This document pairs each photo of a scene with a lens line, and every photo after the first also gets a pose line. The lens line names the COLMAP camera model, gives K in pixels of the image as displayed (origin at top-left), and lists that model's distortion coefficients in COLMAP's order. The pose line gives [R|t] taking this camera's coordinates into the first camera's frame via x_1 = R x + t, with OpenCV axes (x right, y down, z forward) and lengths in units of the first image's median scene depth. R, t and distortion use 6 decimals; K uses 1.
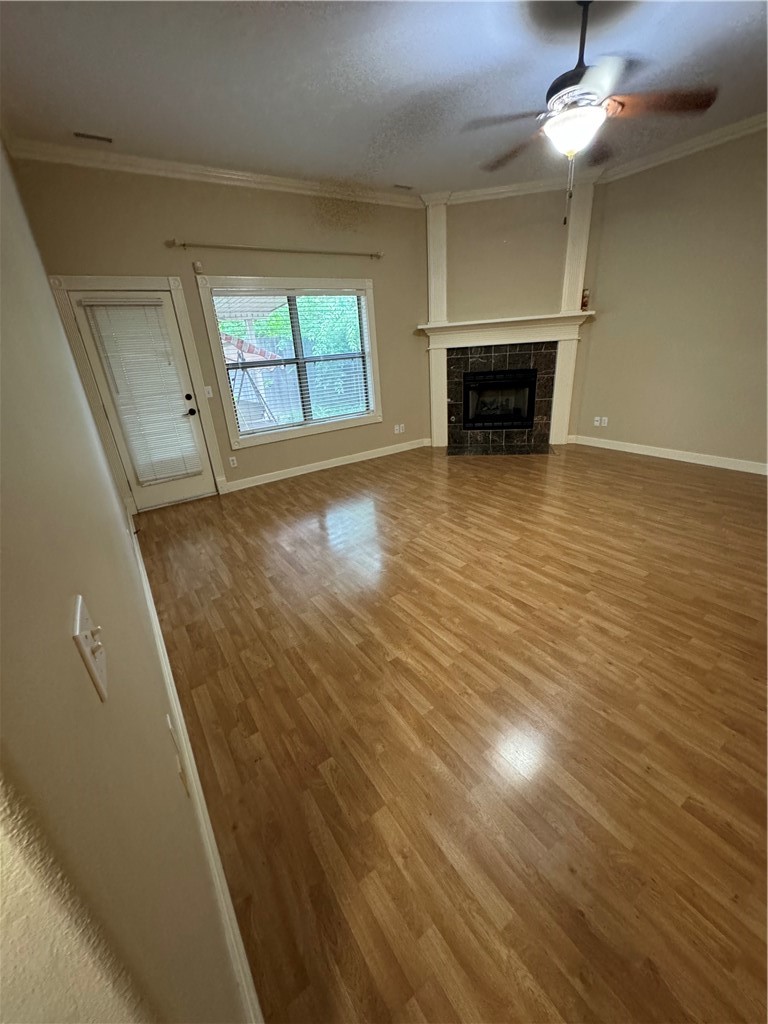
lens RADIAL K [[408.8, 0, 383.5], [0, 408.8, 515.7], [0, 0, 1]] dist [-0.002770, 0.000492]
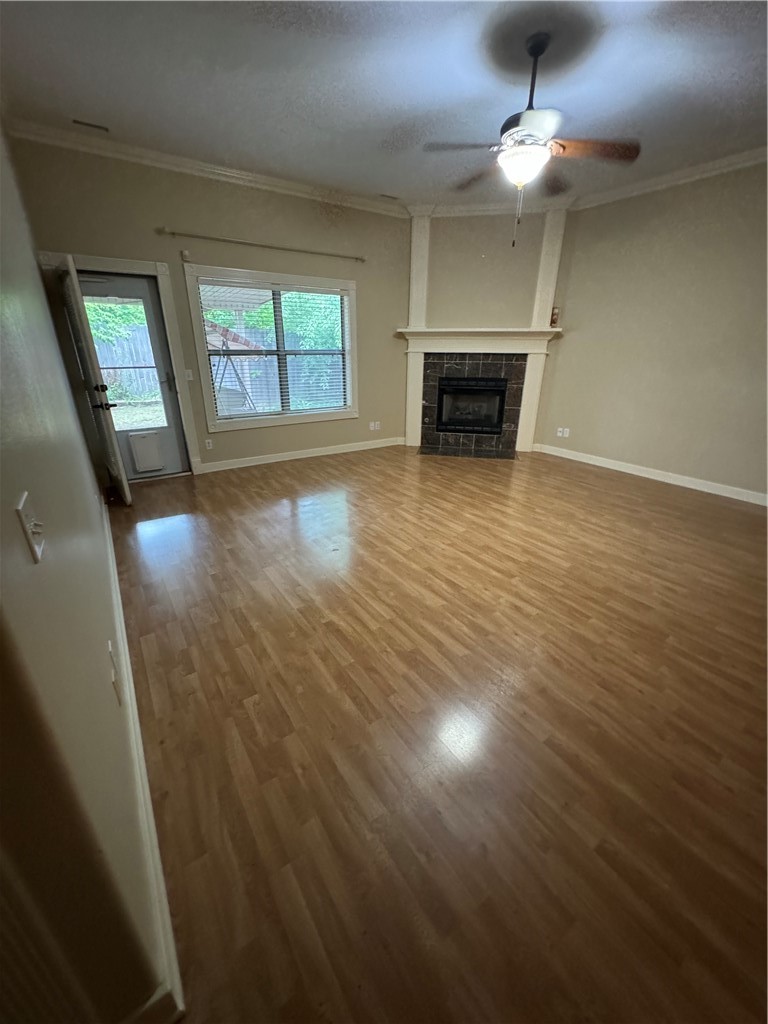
lens RADIAL K [[408.8, 0, 382.8], [0, 408.8, 515.4], [0, 0, 1]] dist [-0.002770, 0.000492]
pose [[0.997278, 0.066913, 0.030979, 0.082832], [-0.066710, 0.997744, -0.007529, 0.042144], [-0.031413, 0.005442, 0.999492, -0.081393]]
